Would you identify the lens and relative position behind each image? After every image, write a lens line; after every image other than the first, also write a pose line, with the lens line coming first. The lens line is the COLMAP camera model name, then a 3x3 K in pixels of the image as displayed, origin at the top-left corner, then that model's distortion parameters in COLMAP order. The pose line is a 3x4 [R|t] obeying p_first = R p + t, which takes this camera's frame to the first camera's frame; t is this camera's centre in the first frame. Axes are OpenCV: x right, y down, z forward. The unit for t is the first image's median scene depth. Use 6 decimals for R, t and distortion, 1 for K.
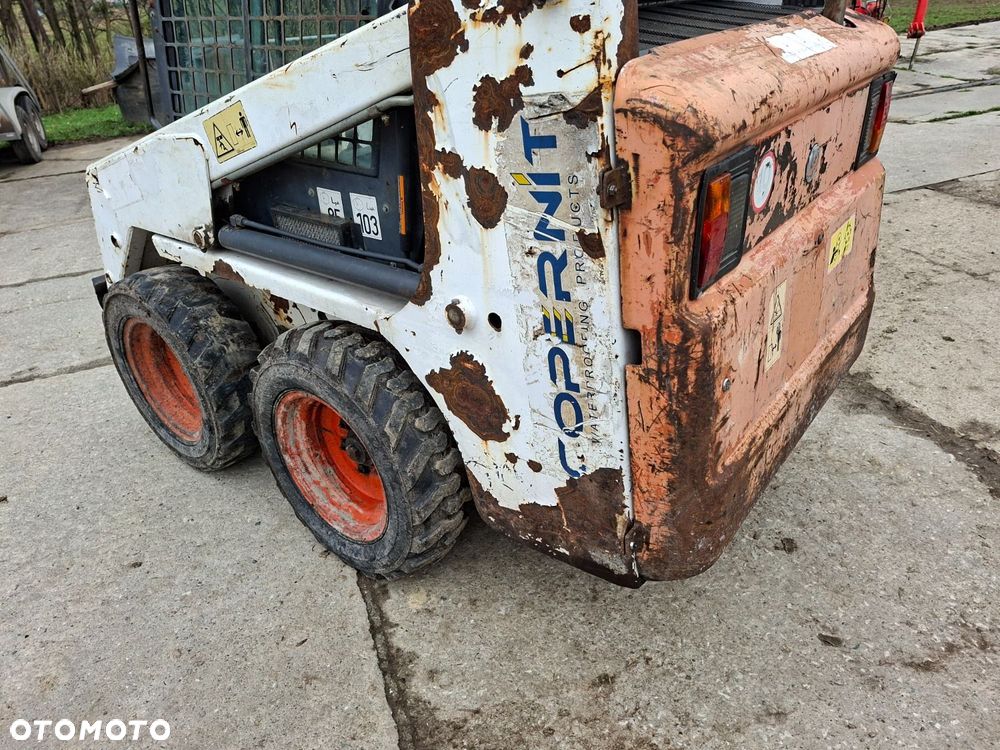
lens RADIAL K [[692.5, 0, 502.3], [0, 692.5, 366.9], [0, 0, 1]] dist [0.089263, -0.086830]
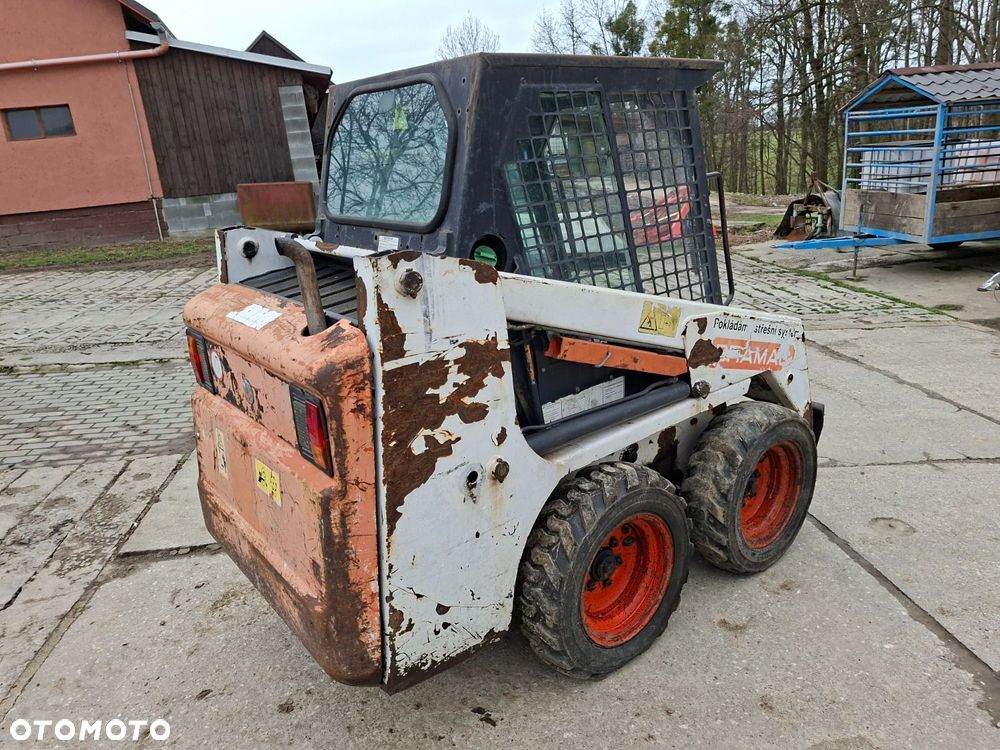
lens RADIAL K [[695.8, 0, 503.1], [0, 695.8, 363.4], [0, 0, 1]] dist [0.082463, -0.095217]
pose [[-0.219403, 0.350598, -0.910463, 1.584629], [-0.410562, 0.813372, 0.412147, -1.121338], [0.885043, 0.464228, -0.034515, 1.446060]]
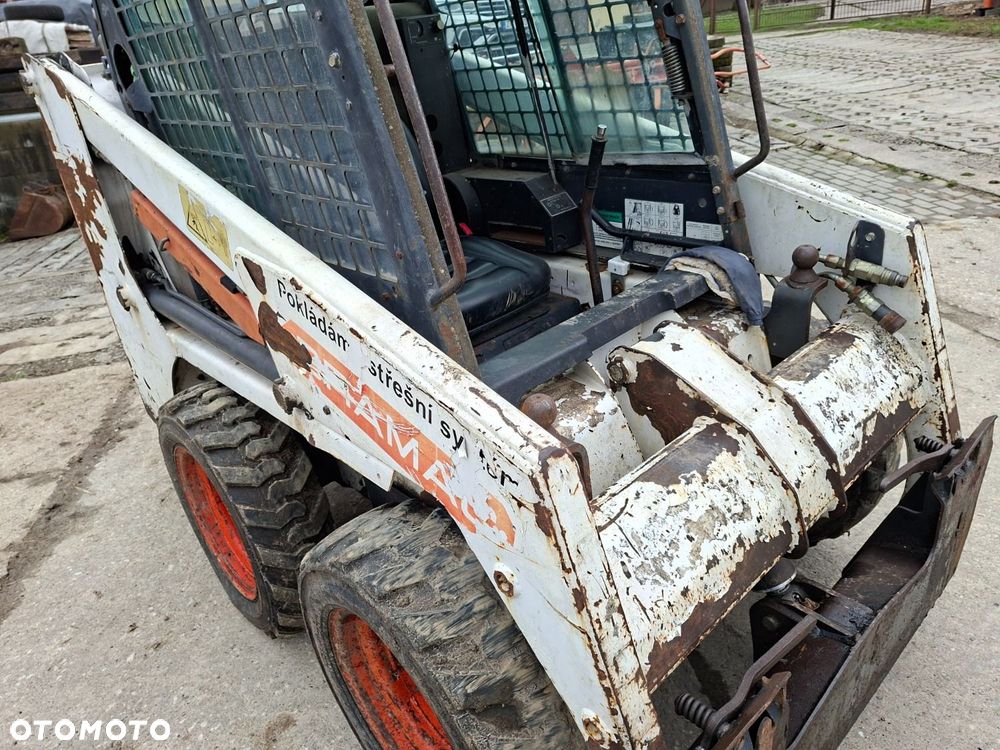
lens RADIAL K [[695.8, 0, 497.4], [0, 695.8, 363.8], [0, 0, 1]] dist [0.082463, -0.095217]
pose [[-0.973530, 0.079733, 0.214203, -0.532628], [0.221587, 0.558985, 0.799021, -1.257021], [-0.056028, 0.825335, -0.561857, 2.316304]]
